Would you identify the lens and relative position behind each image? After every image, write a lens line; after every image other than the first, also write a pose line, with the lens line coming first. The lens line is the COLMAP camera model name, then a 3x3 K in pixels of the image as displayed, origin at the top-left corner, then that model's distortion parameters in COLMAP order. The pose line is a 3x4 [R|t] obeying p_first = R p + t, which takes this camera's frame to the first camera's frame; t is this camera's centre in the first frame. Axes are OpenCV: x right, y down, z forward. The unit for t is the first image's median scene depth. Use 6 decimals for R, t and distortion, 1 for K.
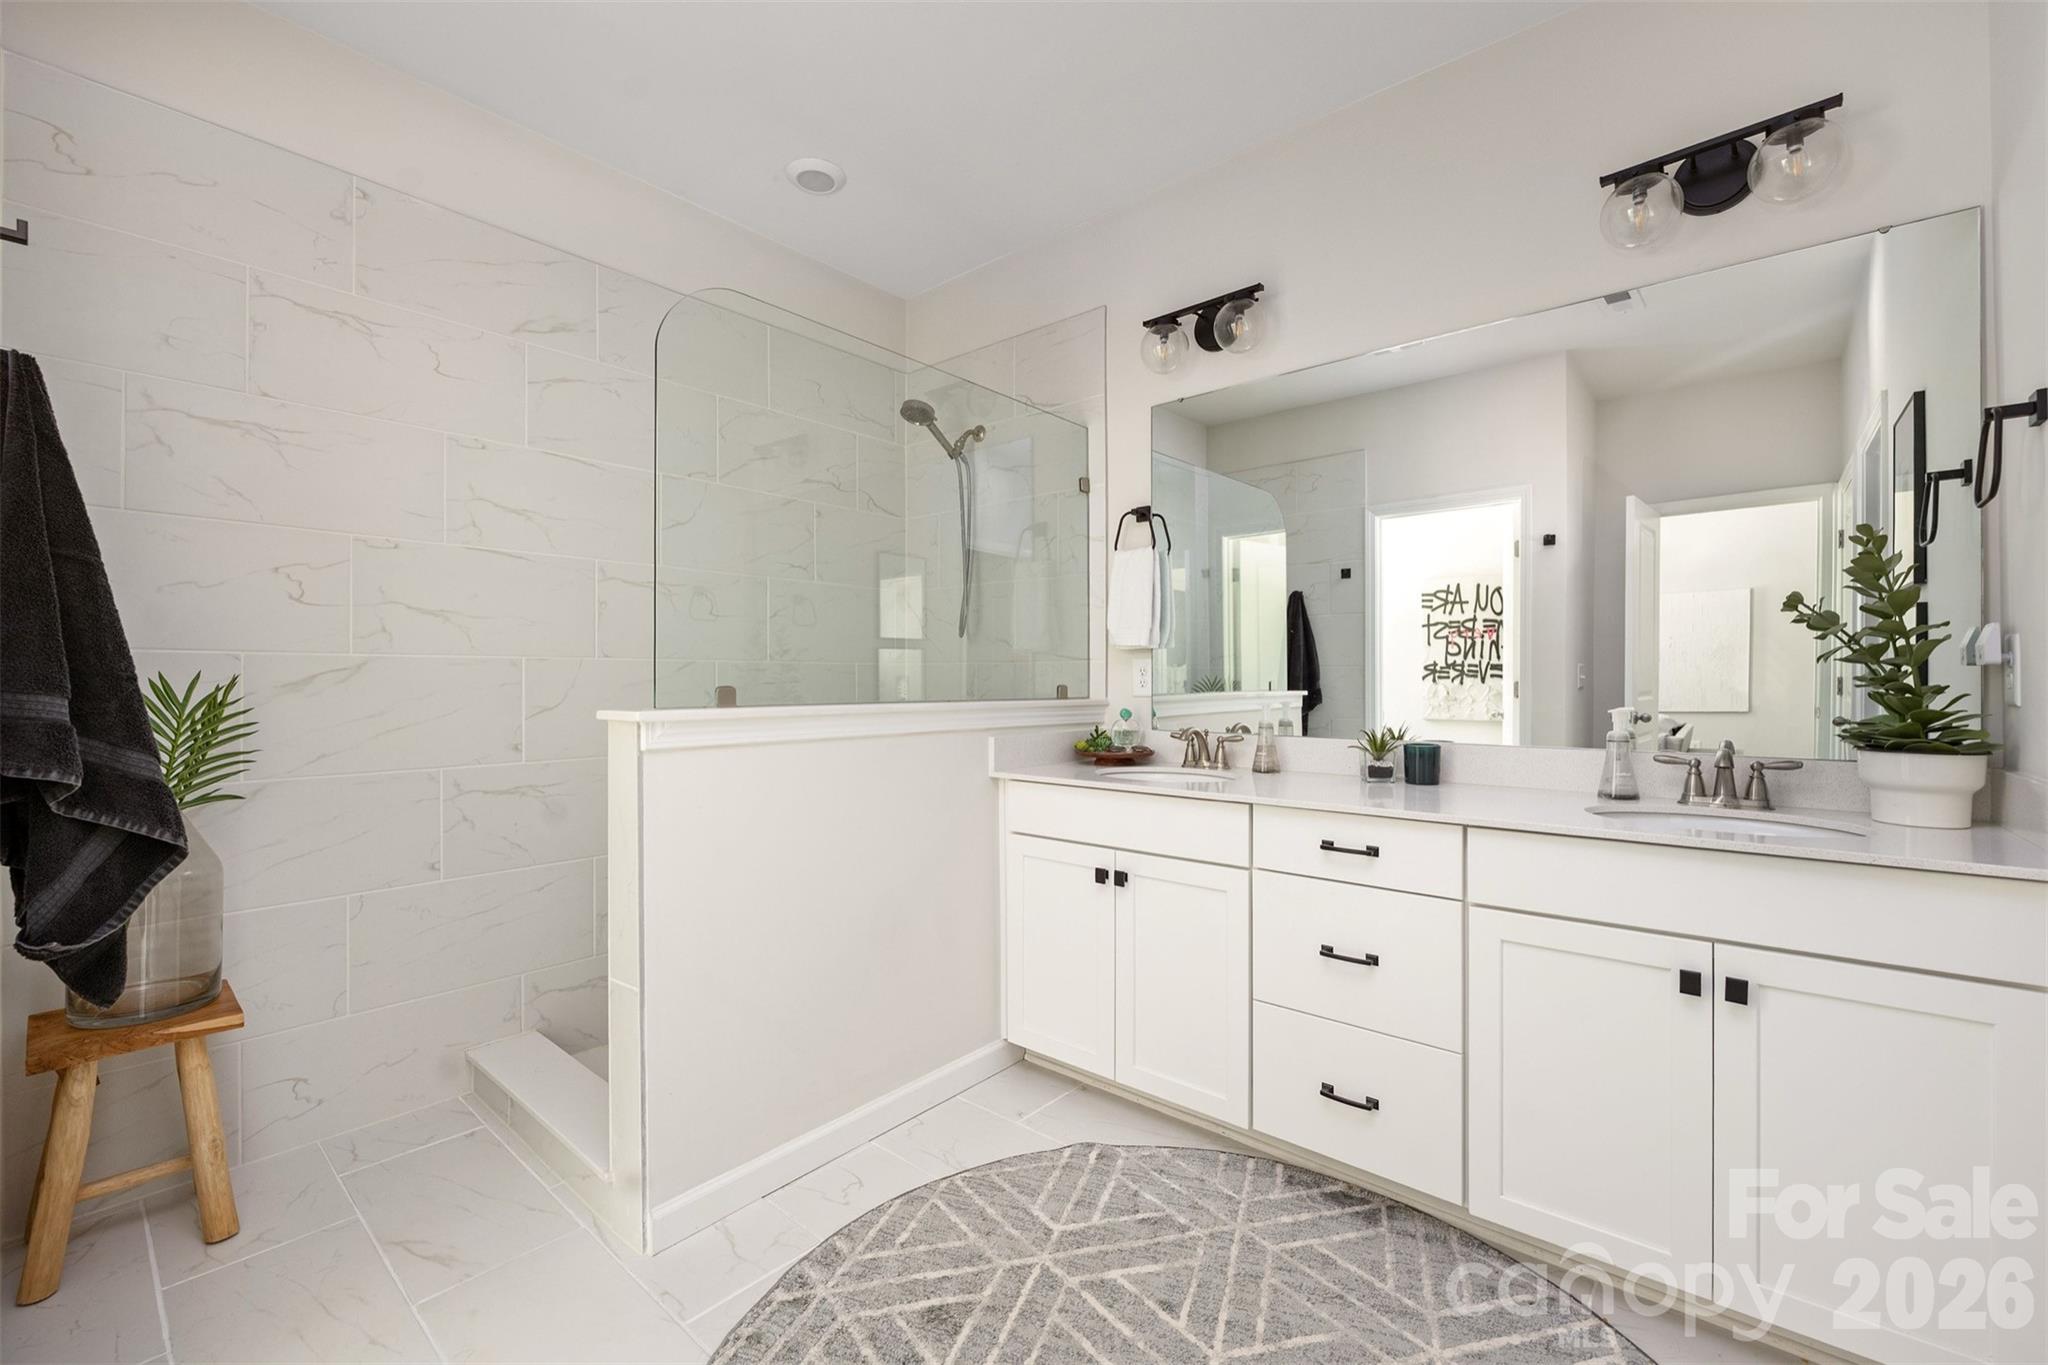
lens RADIAL K [[839.2, 0, 1021.2], [0, 839.2, 672.8], [0, 0, 1]] dist [-0.005190, -0.000361]
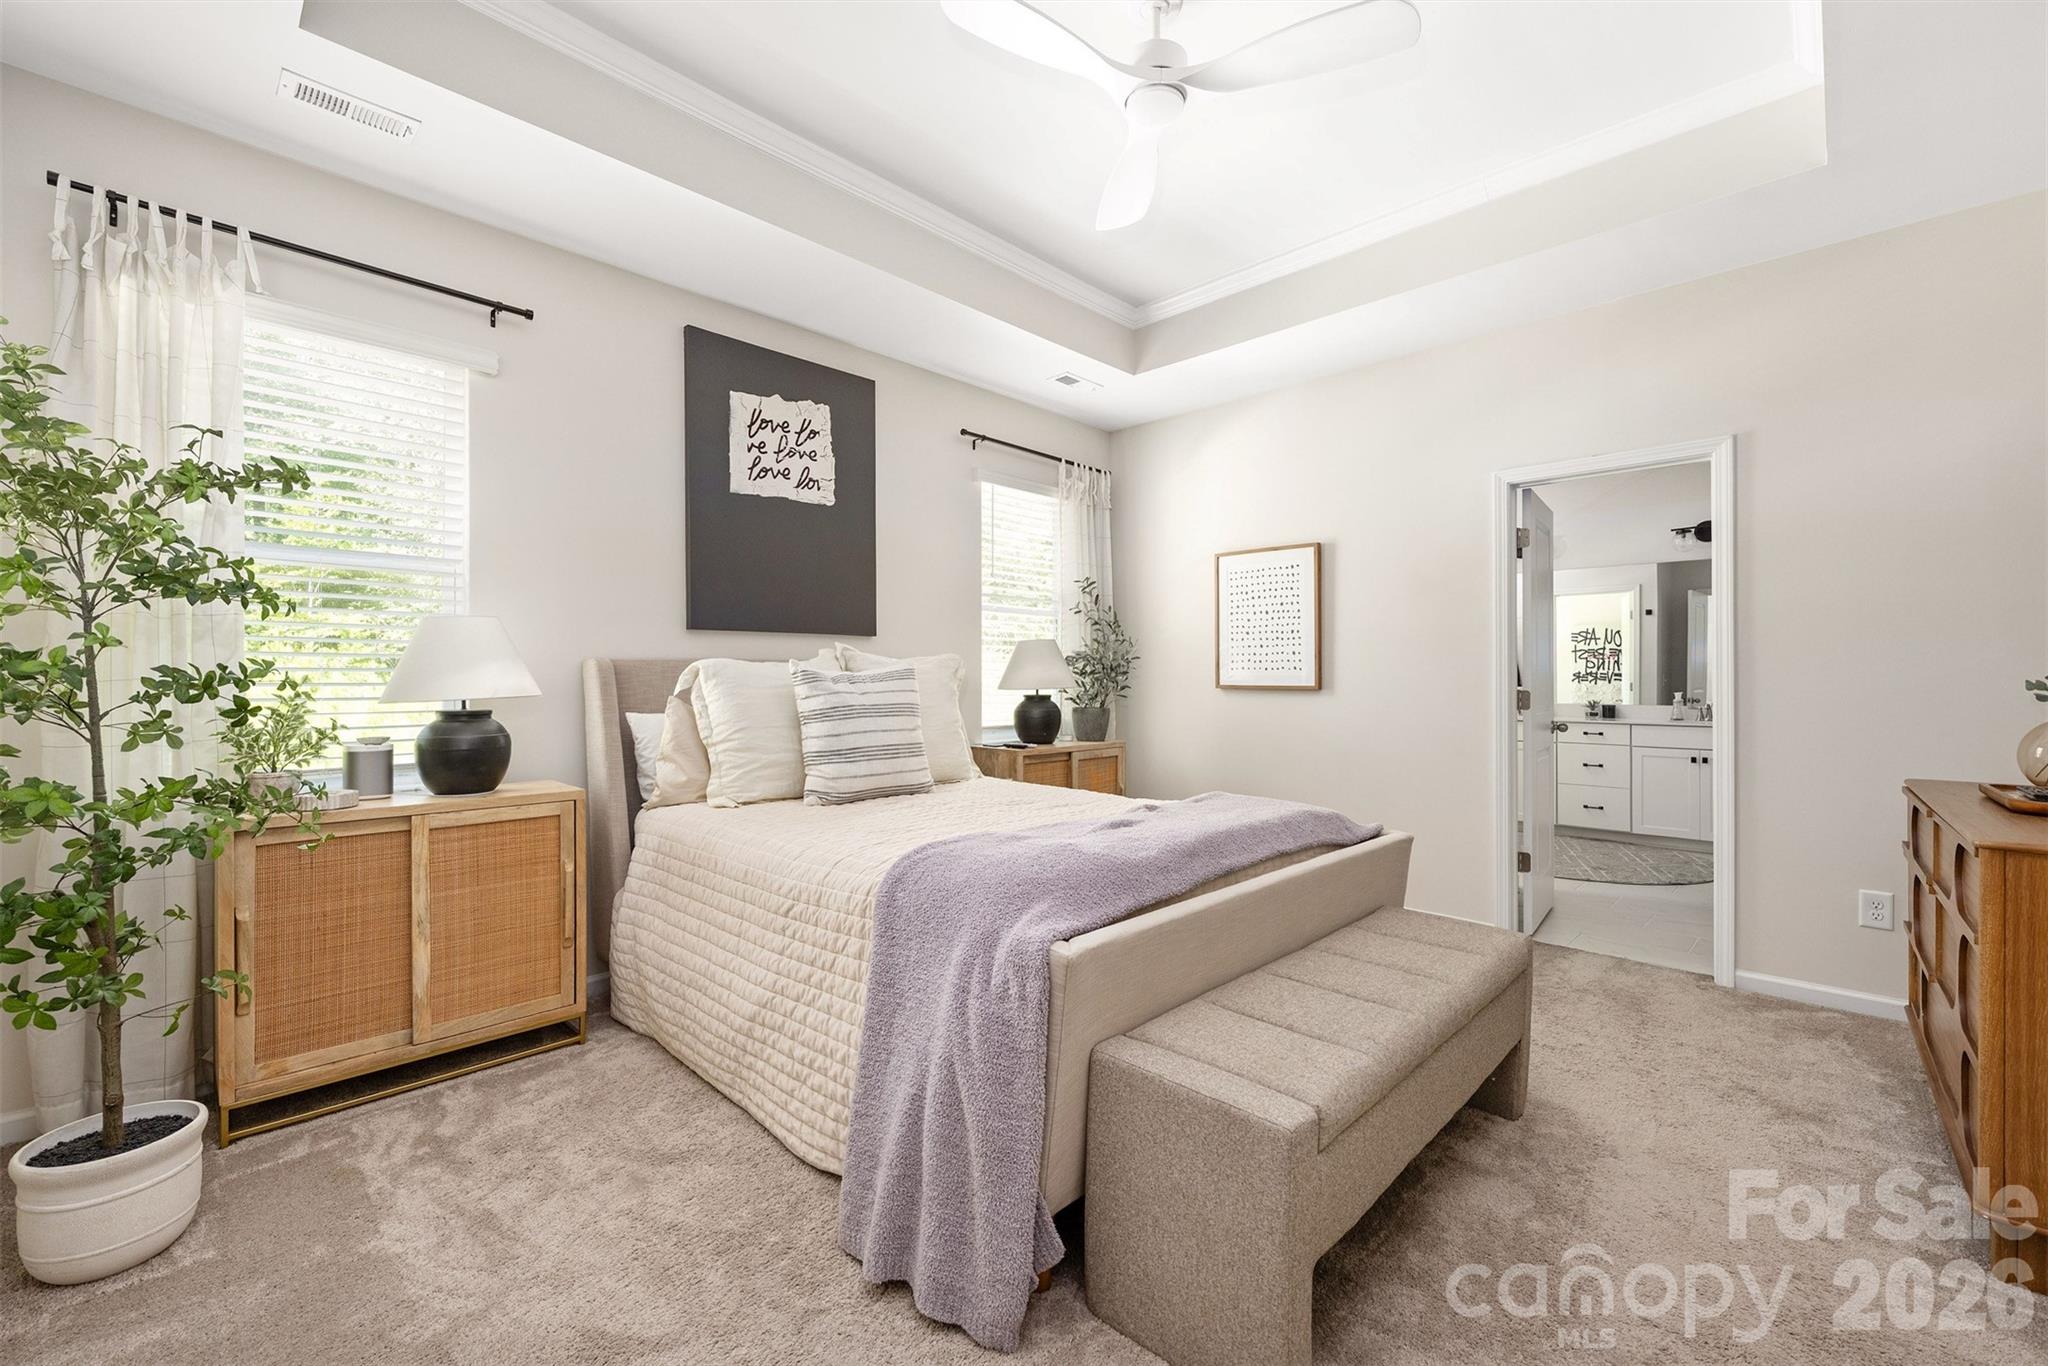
lens RADIAL K [[839.2, 0, 1021.2], [0, 839.2, 673.3], [0, 0, 1]] dist [-0.005190, -0.000361]
pose [[0.997626, -0.001403, -0.068857, -0.612764], [0.001445, 0.999999, 0.000555, -0.013179], [0.068856, -0.000653, 0.997626, -0.923763]]
